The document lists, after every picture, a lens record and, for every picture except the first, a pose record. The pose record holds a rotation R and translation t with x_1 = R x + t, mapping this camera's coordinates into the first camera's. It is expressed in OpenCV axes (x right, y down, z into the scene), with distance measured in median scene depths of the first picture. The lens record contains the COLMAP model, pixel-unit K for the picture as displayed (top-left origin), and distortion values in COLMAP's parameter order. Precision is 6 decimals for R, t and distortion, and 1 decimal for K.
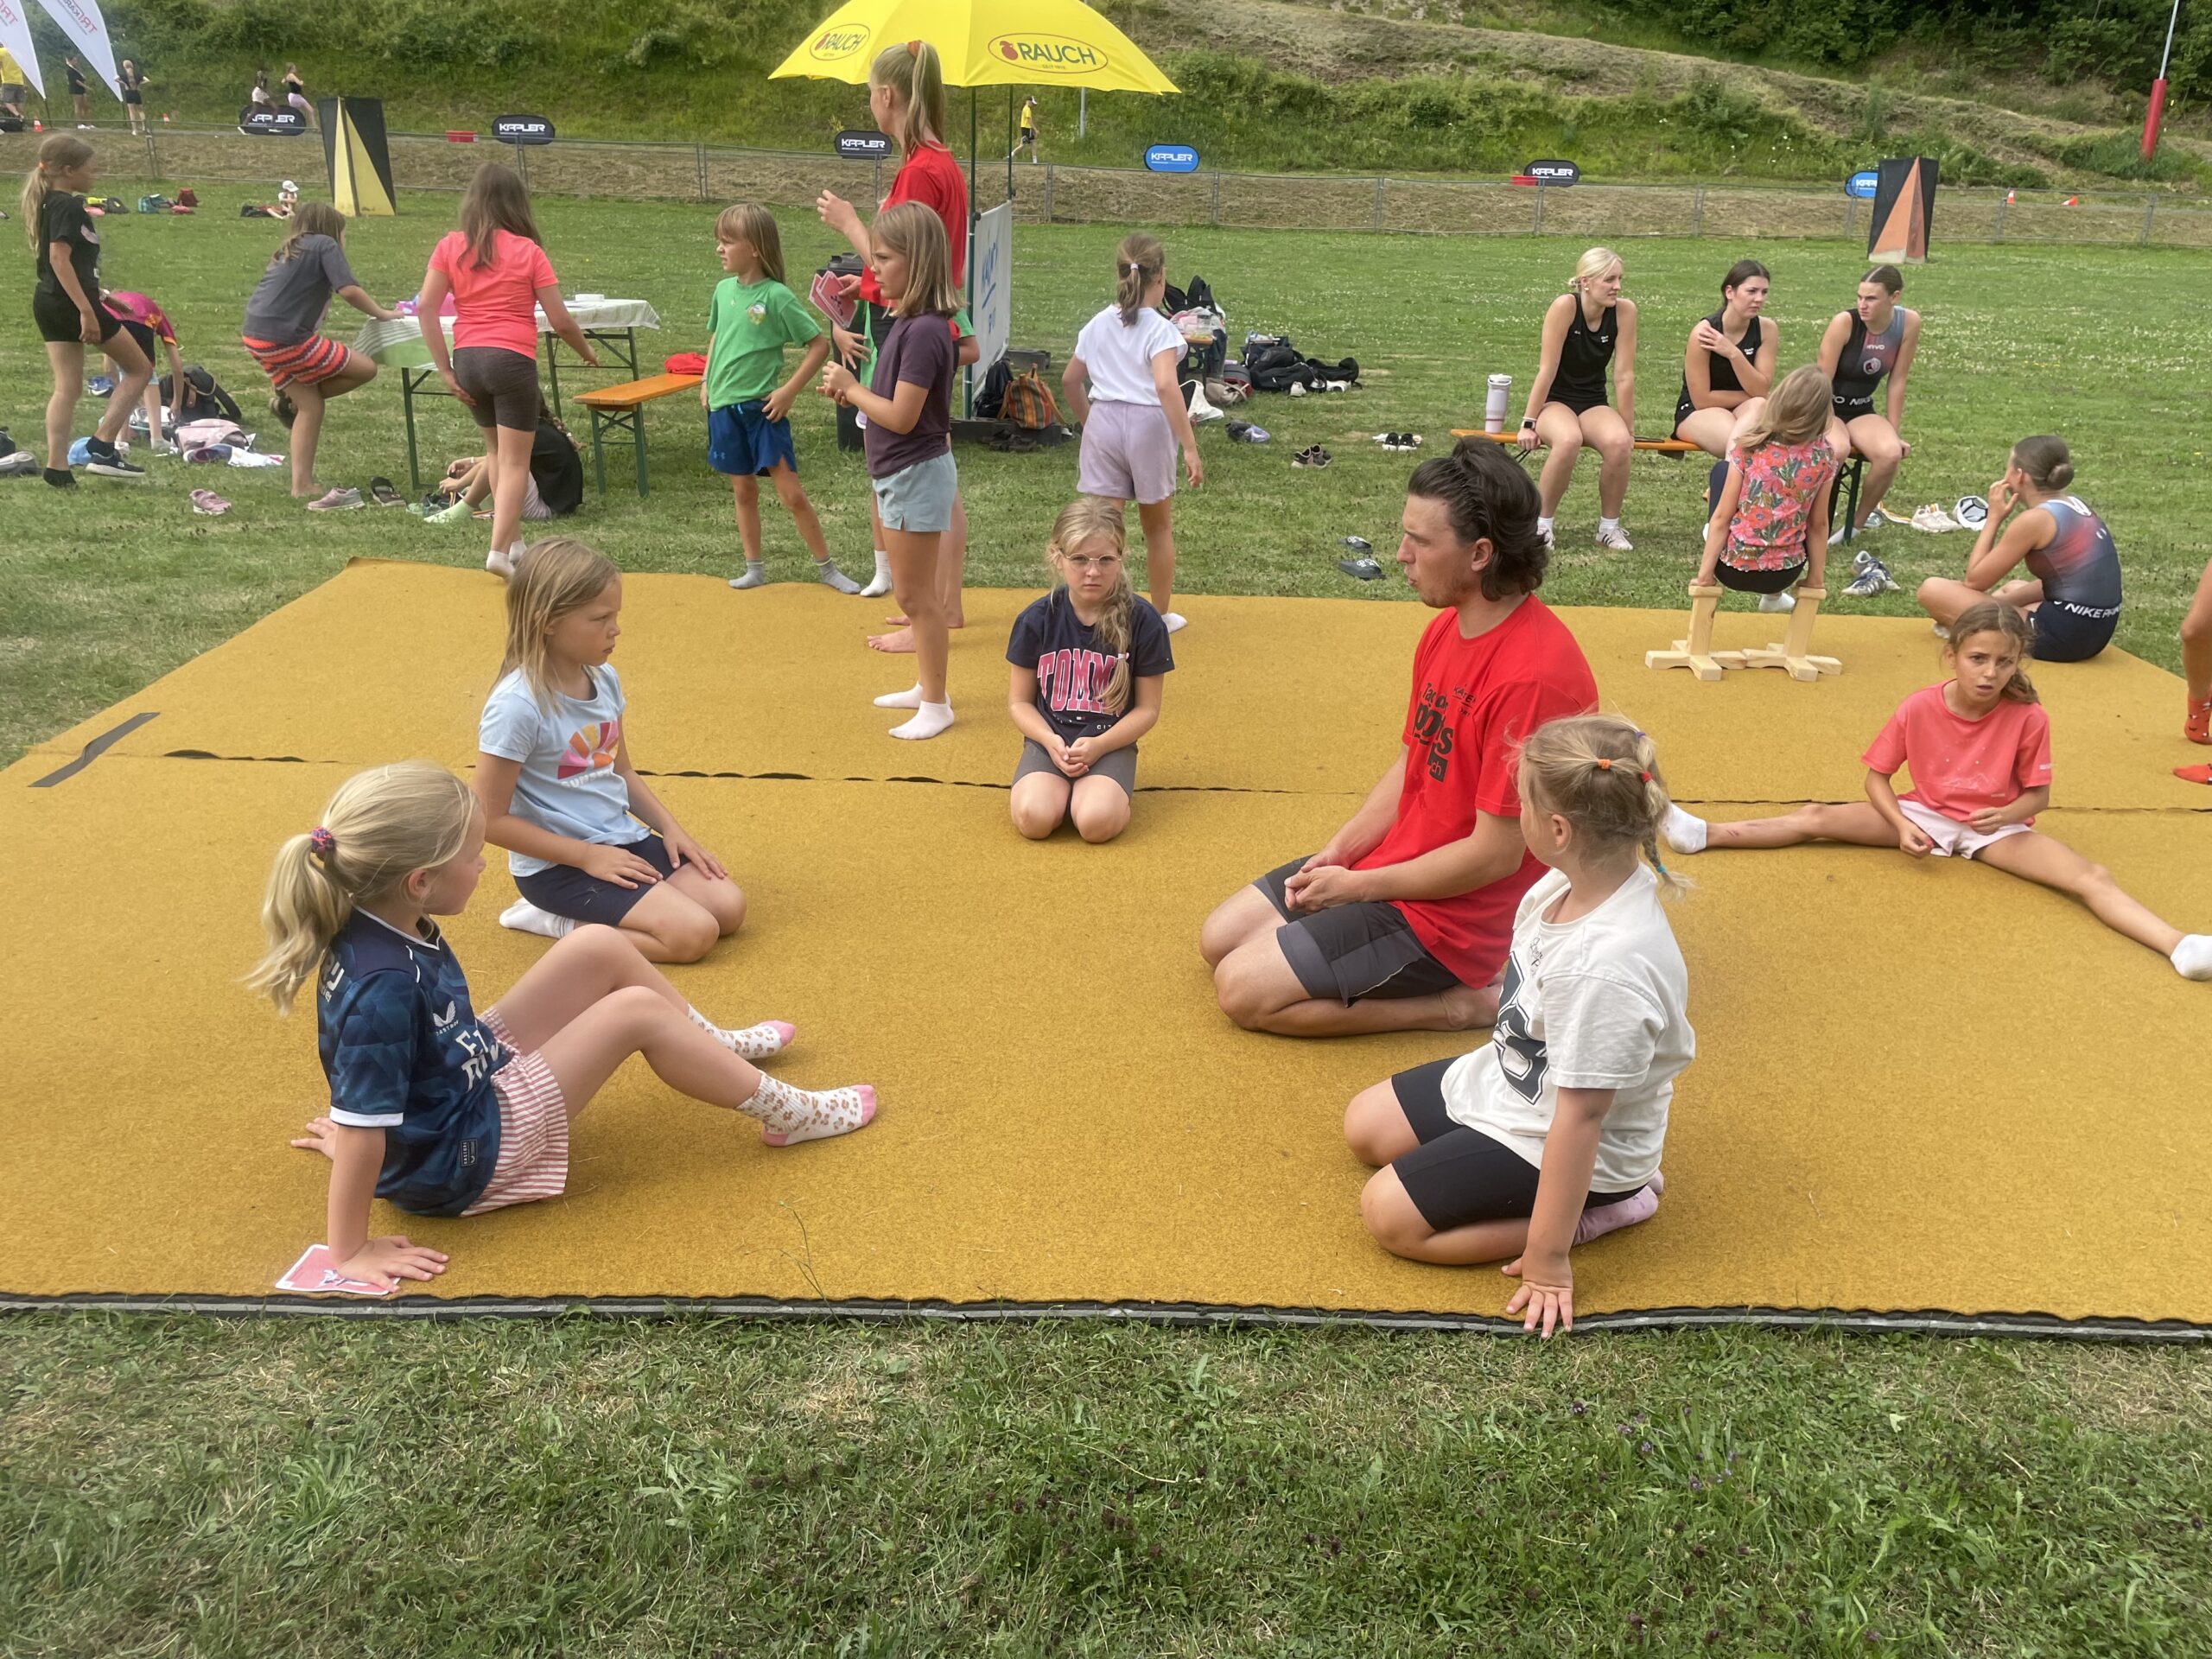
lens RADIAL K [[1667.9, 0, 1116.0], [0, 1667.9, 818.1], [0, 0, 1]] dist [0.085071, -0.108333]
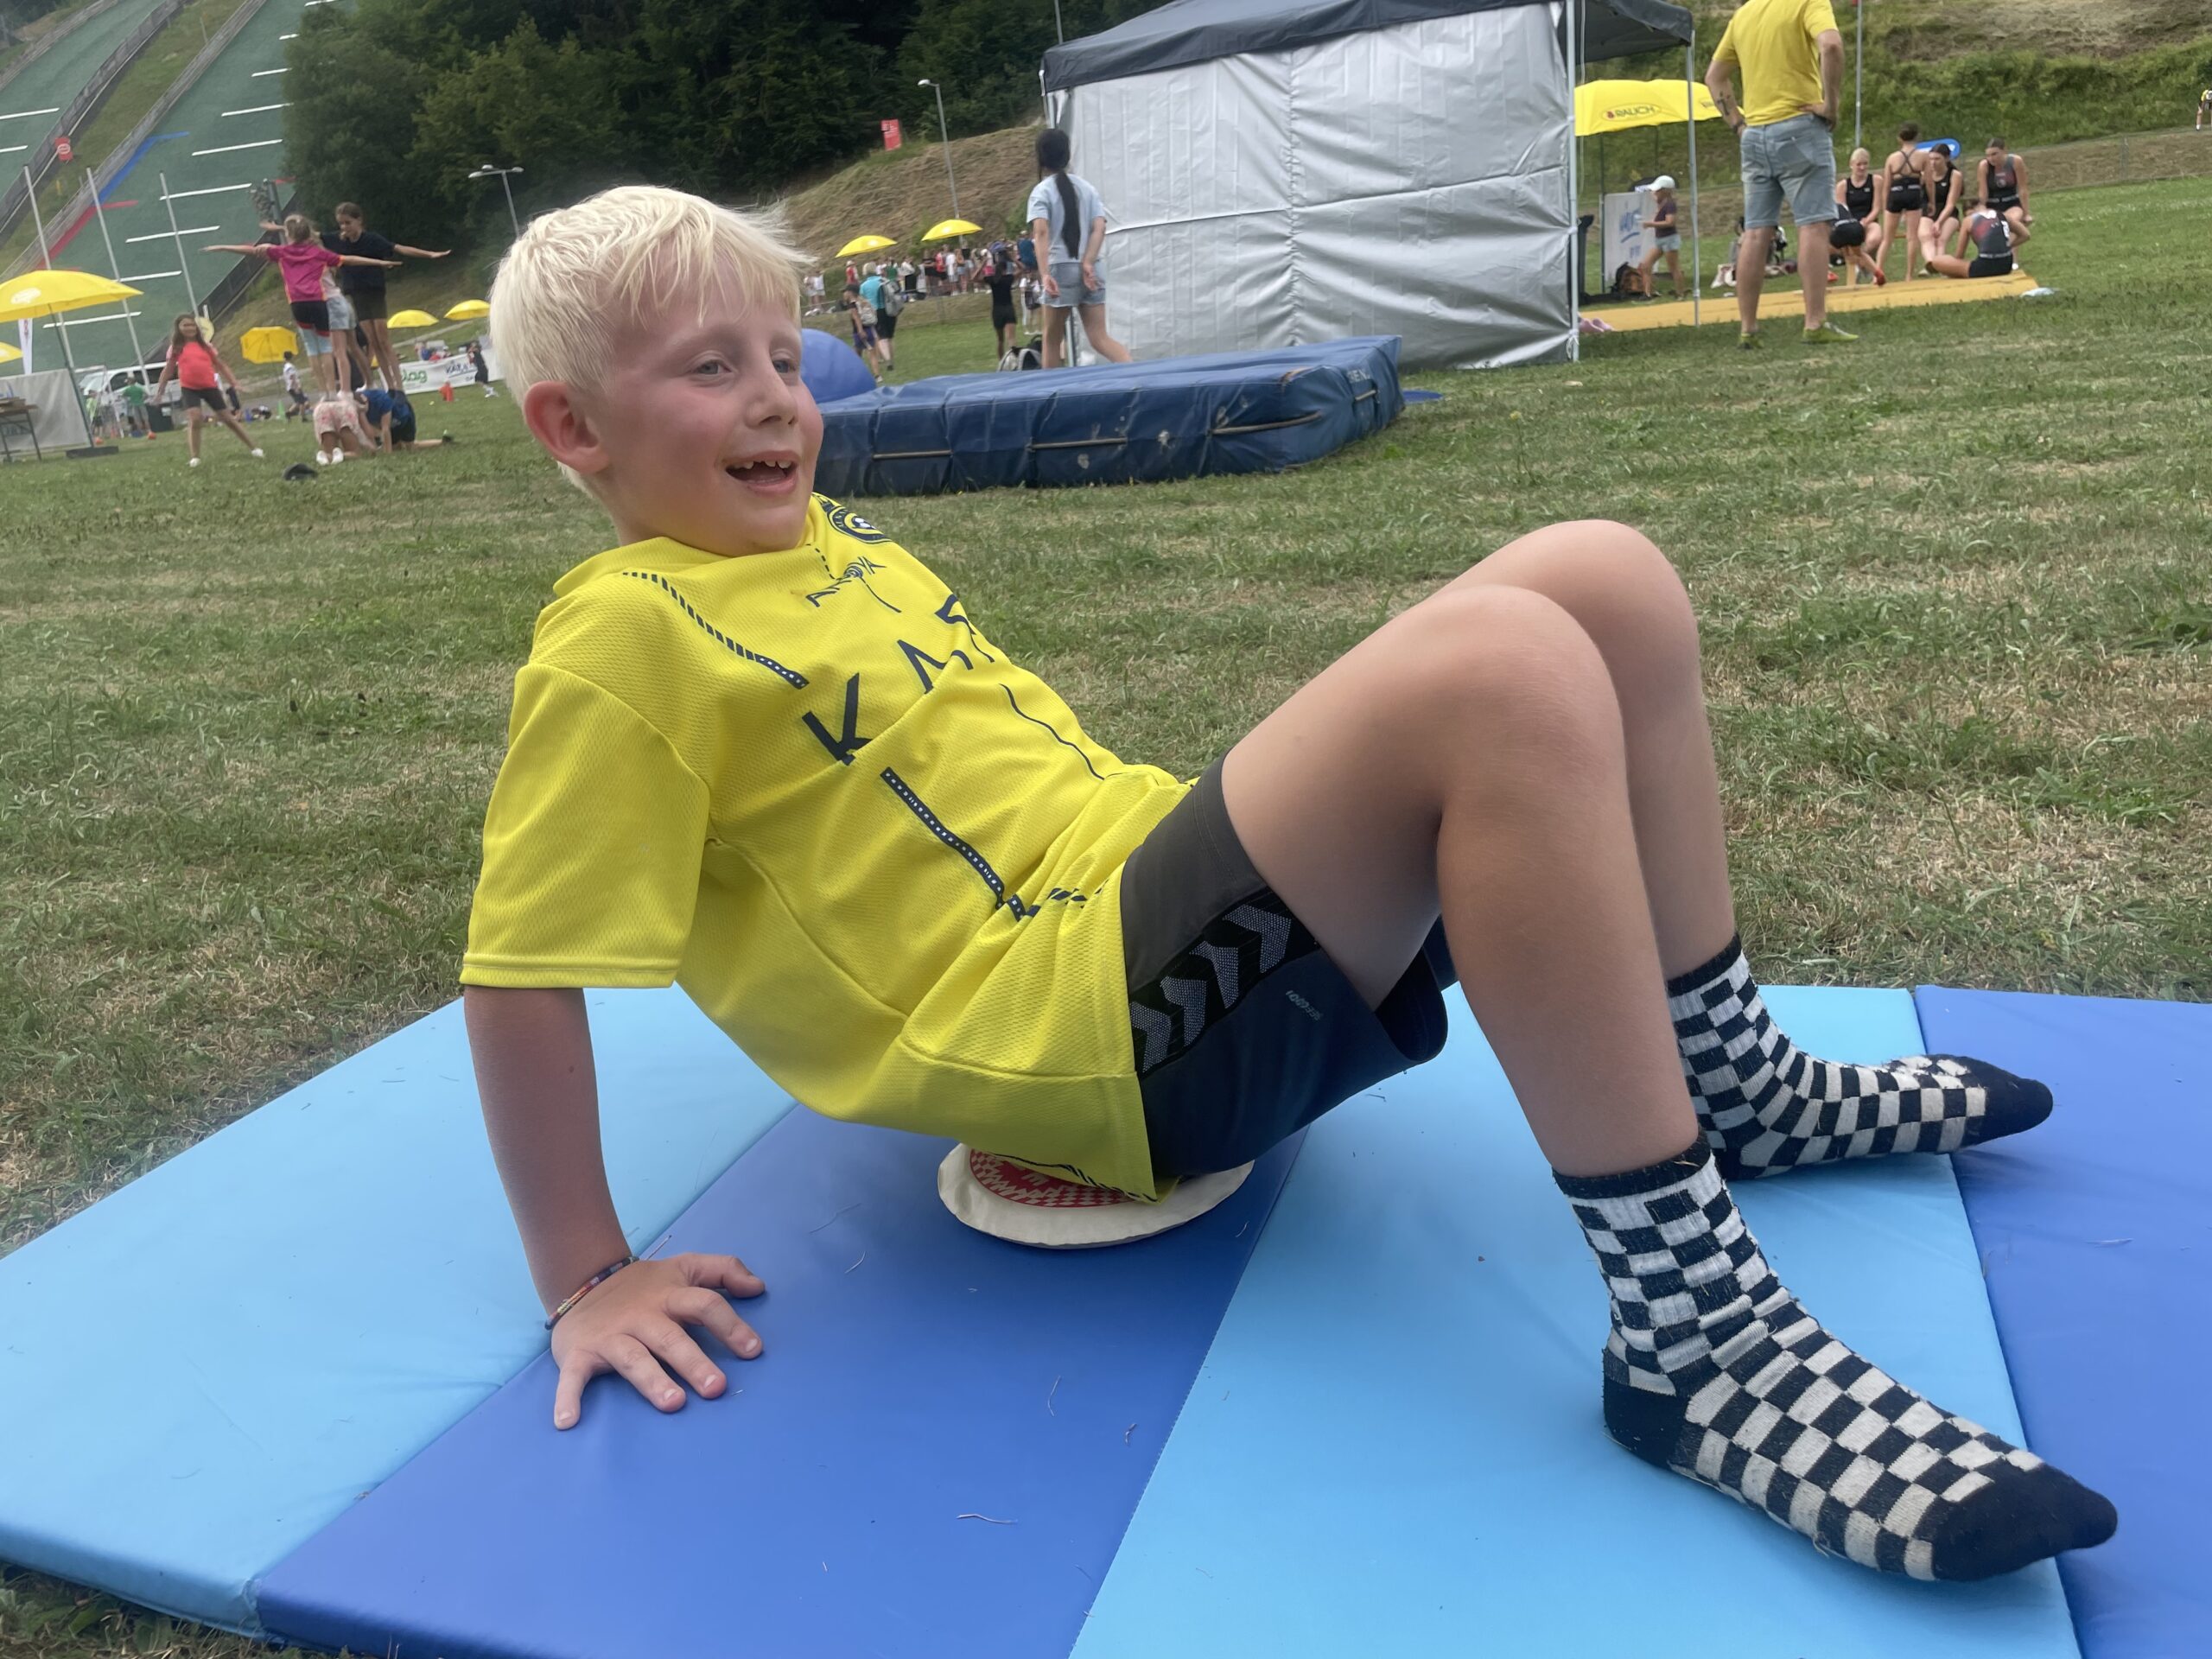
lens RADIAL K [[1667.9, 0, 1103.9], [0, 1667.9, 809.5], [0, 0, 1]] dist [0.085071, -0.108333]
pose [[0.878995, 0.002272, -0.476826, 0.098397], [-0.026325, 0.998695, -0.043769, 0.135649], [0.476104, 0.051025, 0.877907, -0.289750]]
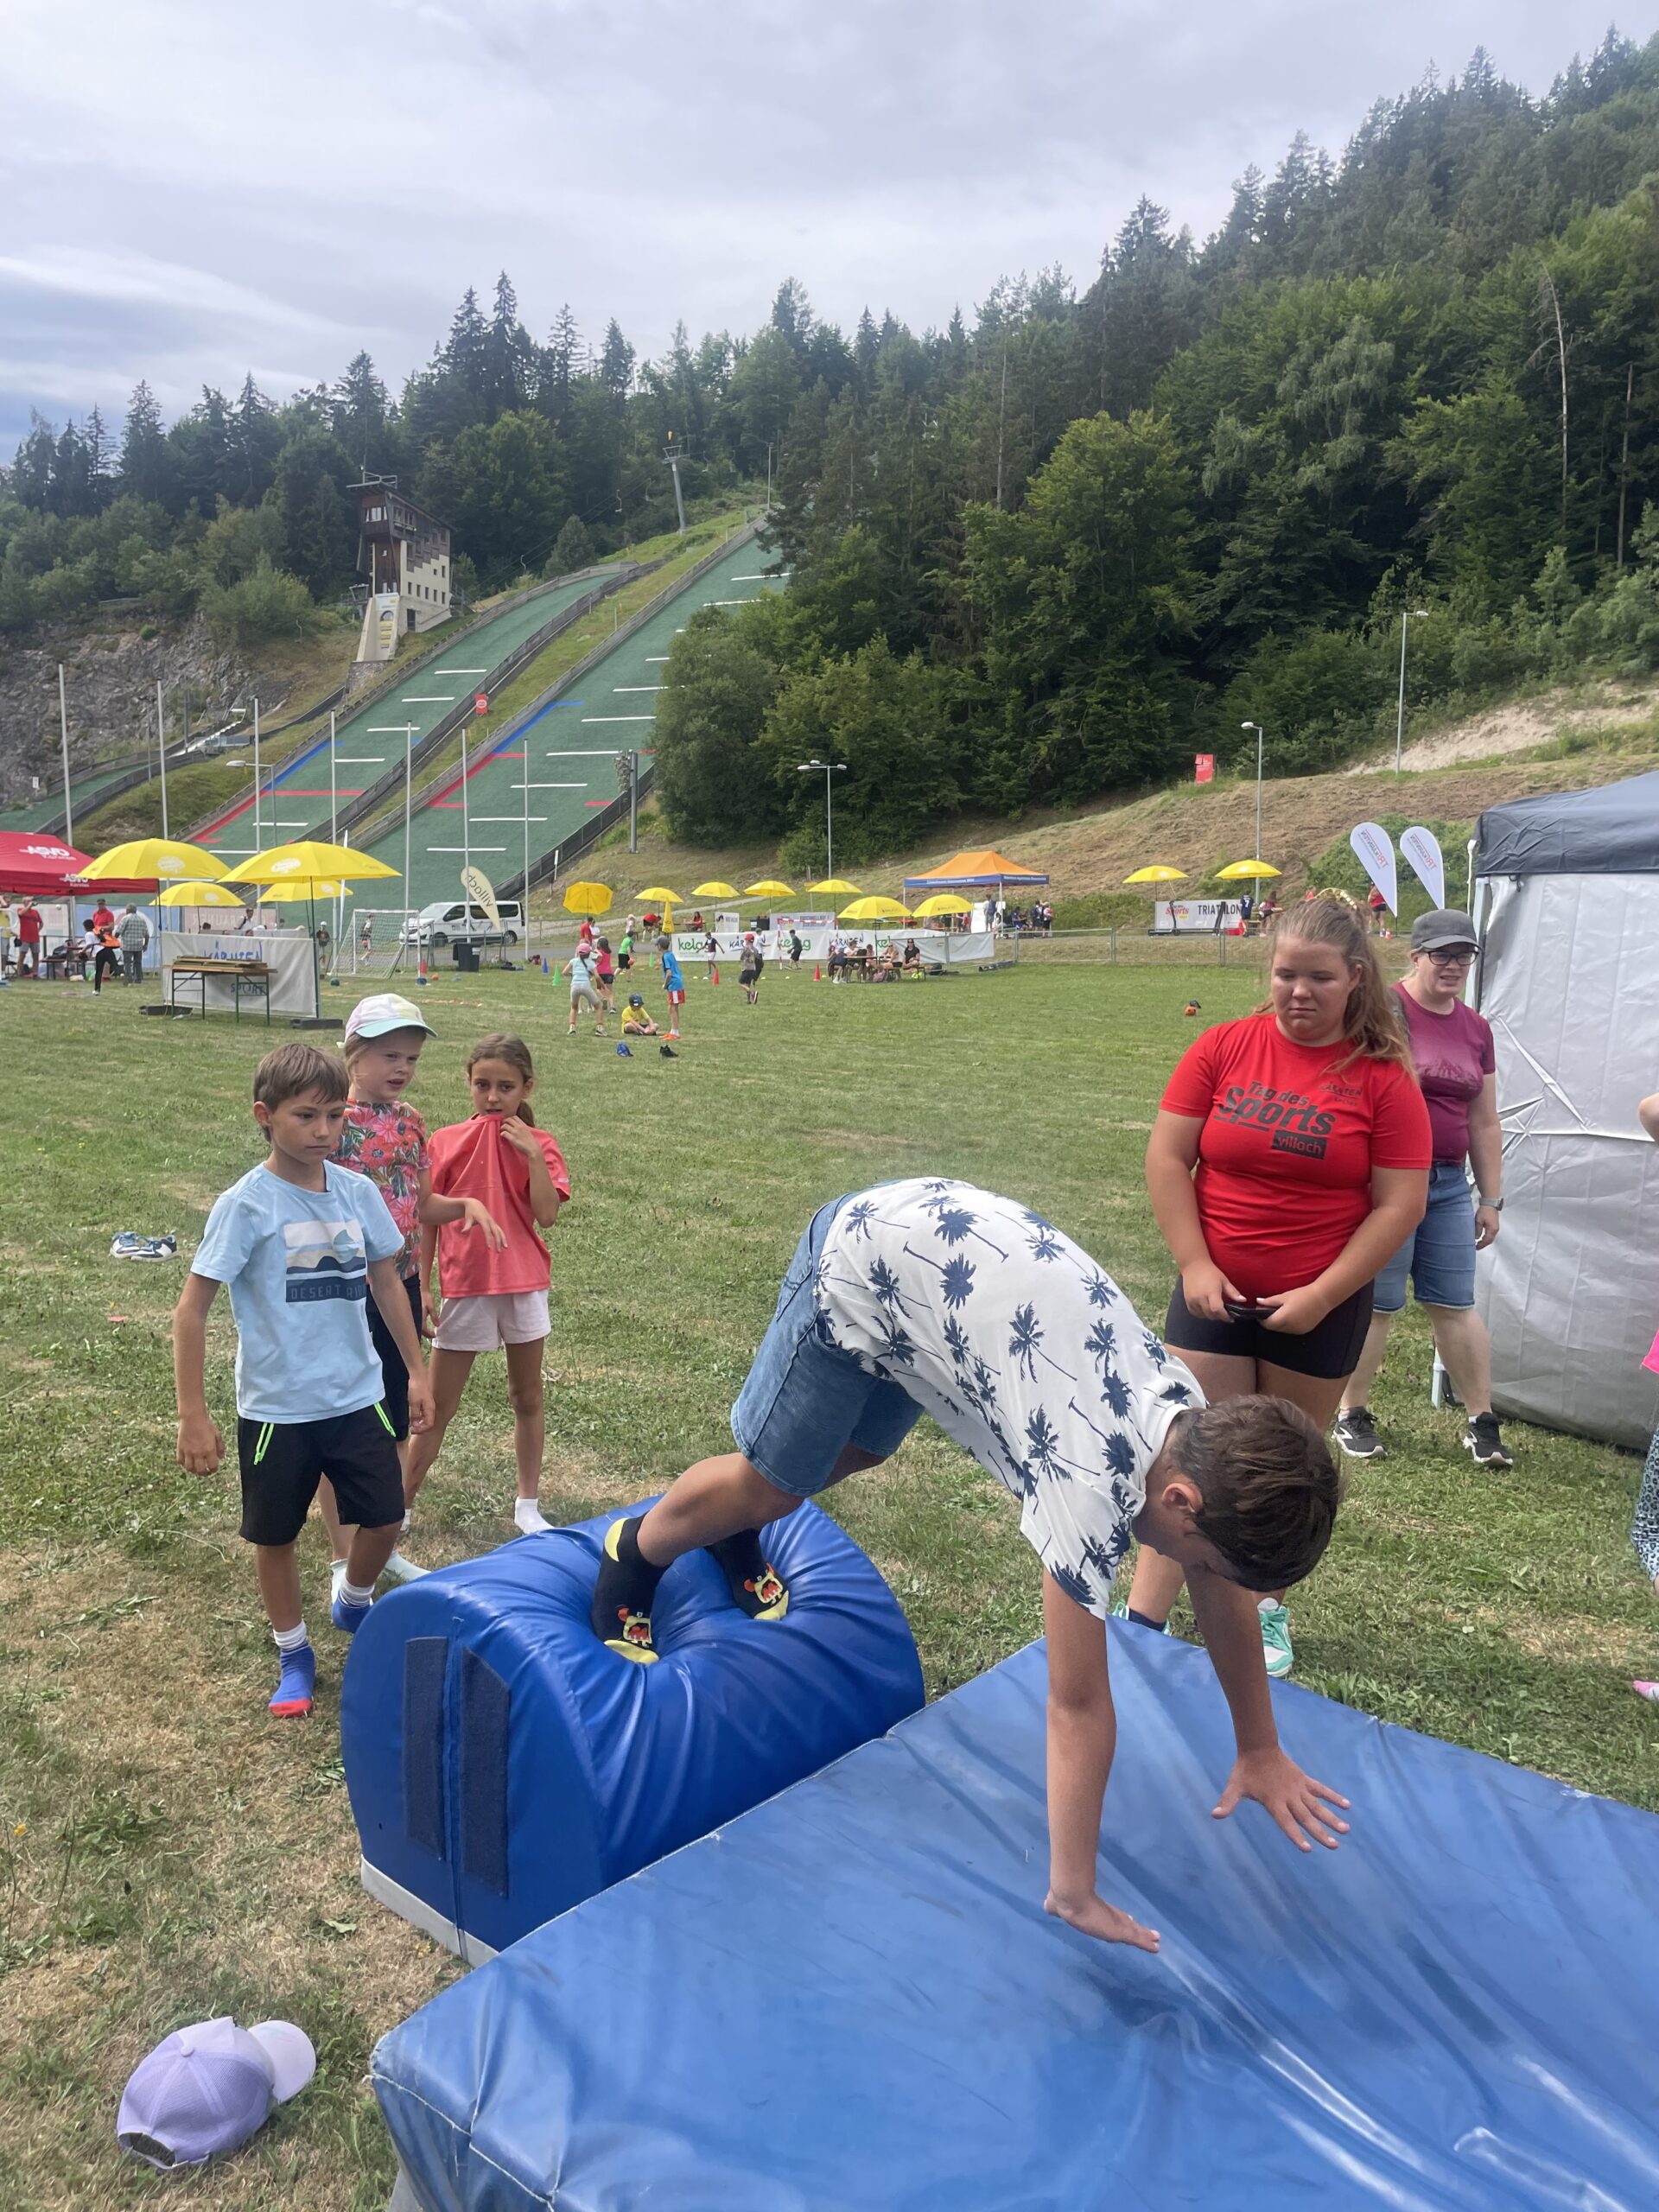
lens RADIAL K [[1667.9, 0, 840.9], [0, 1667.9, 1100.8], [0, 0, 1]] dist [0.085071, -0.108333]
pose [[0.703269, 0.049973, -0.709165, 0.031361], [-0.244217, 0.953804, -0.174975, 0.070657], [0.667661, 0.296245, 0.682985, -0.199658]]
